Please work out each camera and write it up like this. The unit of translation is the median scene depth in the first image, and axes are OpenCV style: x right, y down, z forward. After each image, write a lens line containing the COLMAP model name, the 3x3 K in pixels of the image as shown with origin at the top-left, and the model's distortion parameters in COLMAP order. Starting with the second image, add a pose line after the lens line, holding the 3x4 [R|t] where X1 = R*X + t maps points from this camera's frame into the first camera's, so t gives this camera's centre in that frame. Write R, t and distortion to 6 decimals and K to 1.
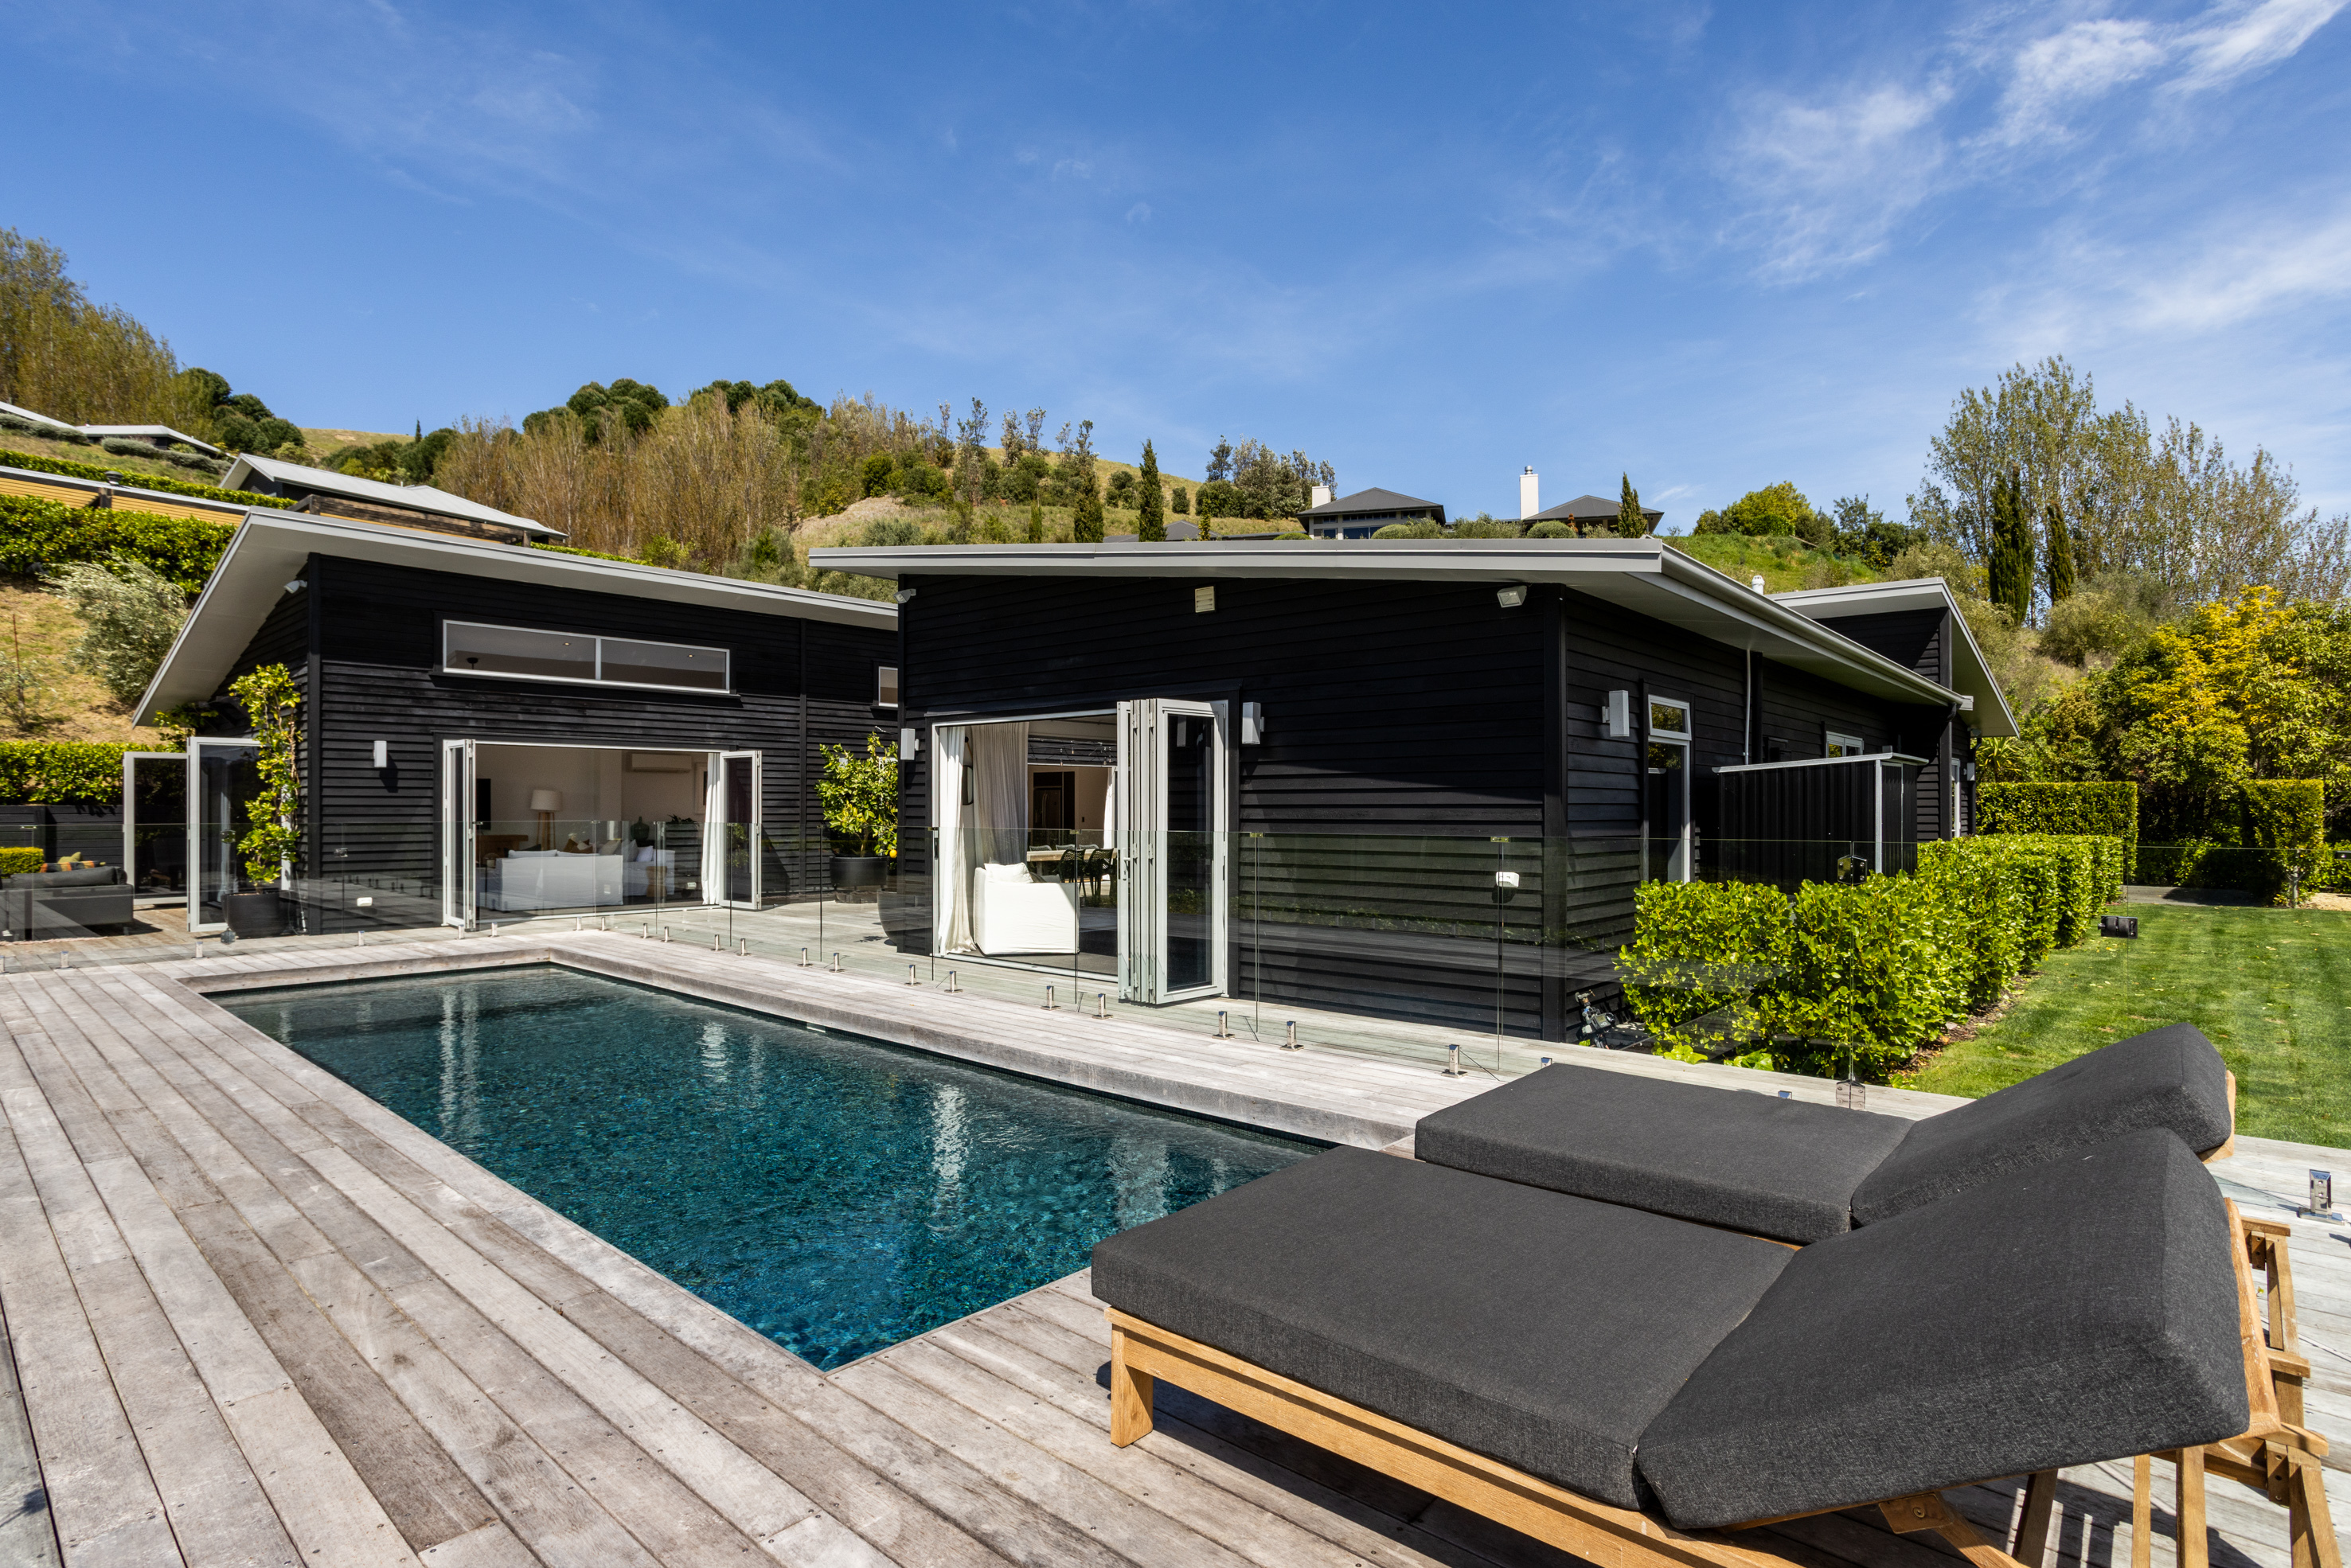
lens RADIAL K [[1146.2, 0, 1177.2], [0, 1146.2, 799.3], [0, 0, 1]] dist [-0.031032, 0.011270]
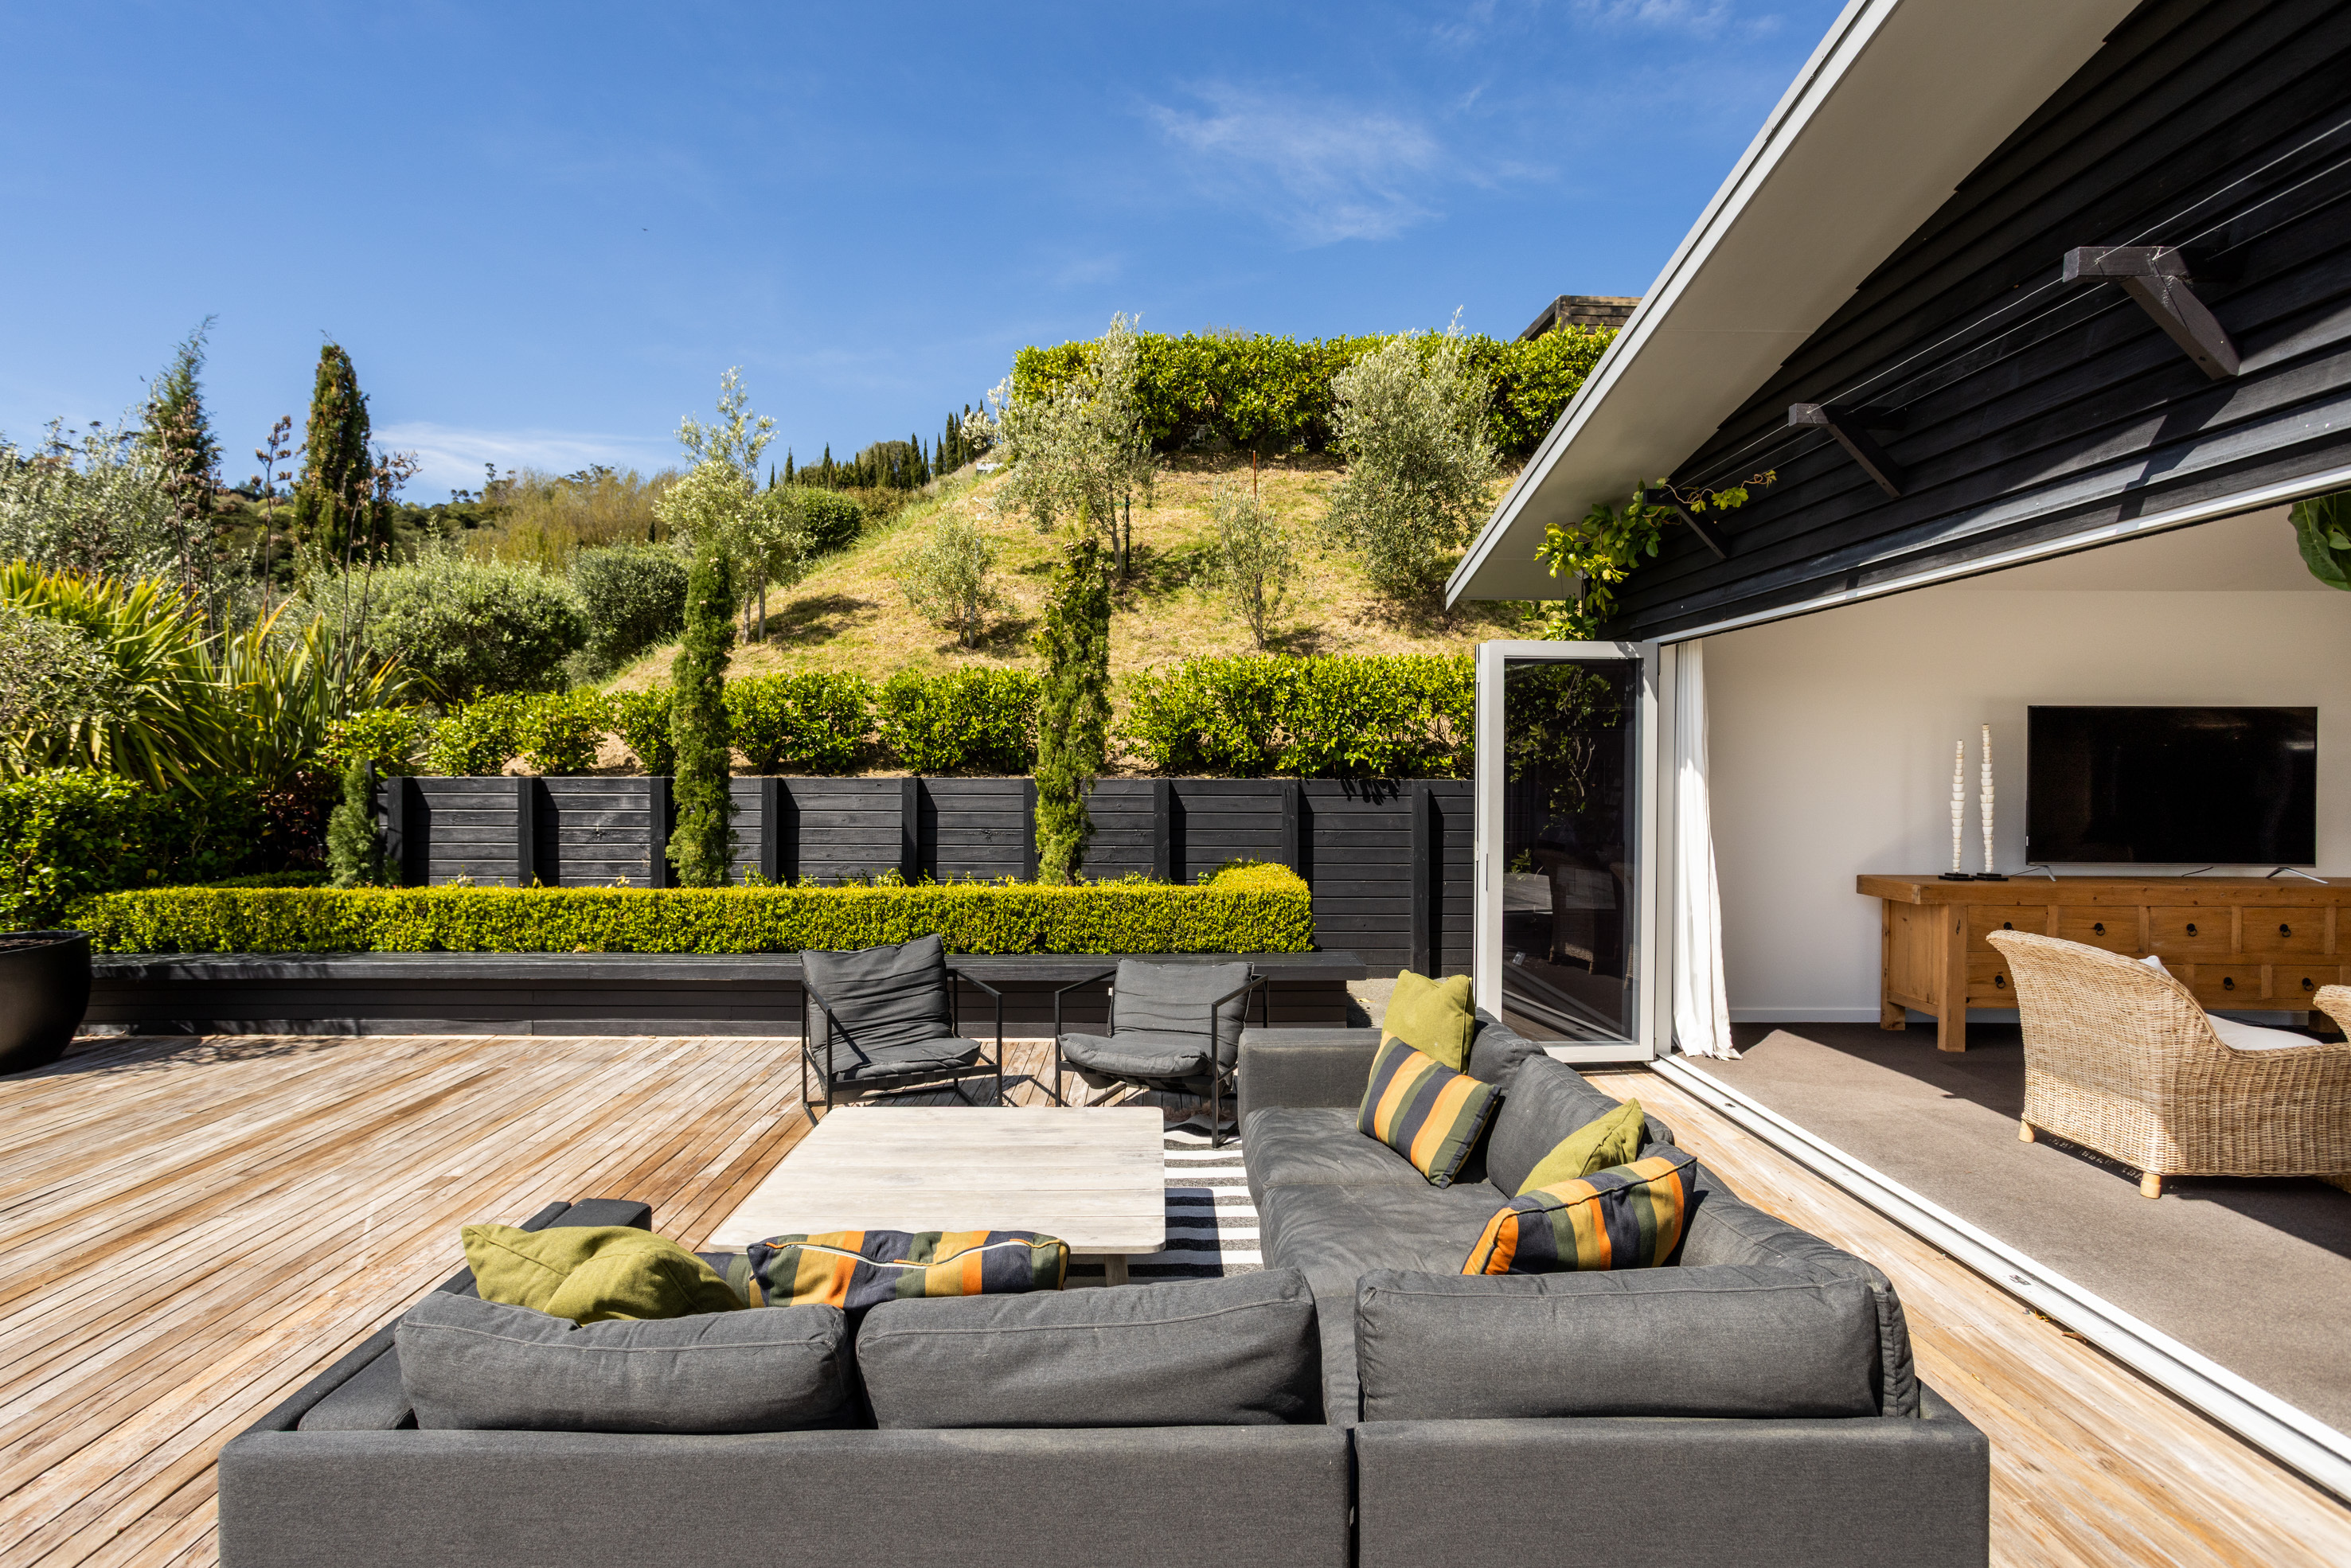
lens RADIAL K [[1146.2, 0, 1176.5], [0, 1146.2, 777.7], [0, 0, 1]] dist [-0.031032, 0.011270]
pose [[0.668194, 0.006893, -0.743955, -0.647560], [-0.000345, 0.999960, 0.008954, 0.000018], [0.743987, -0.005726, 0.668170, 0.602163]]
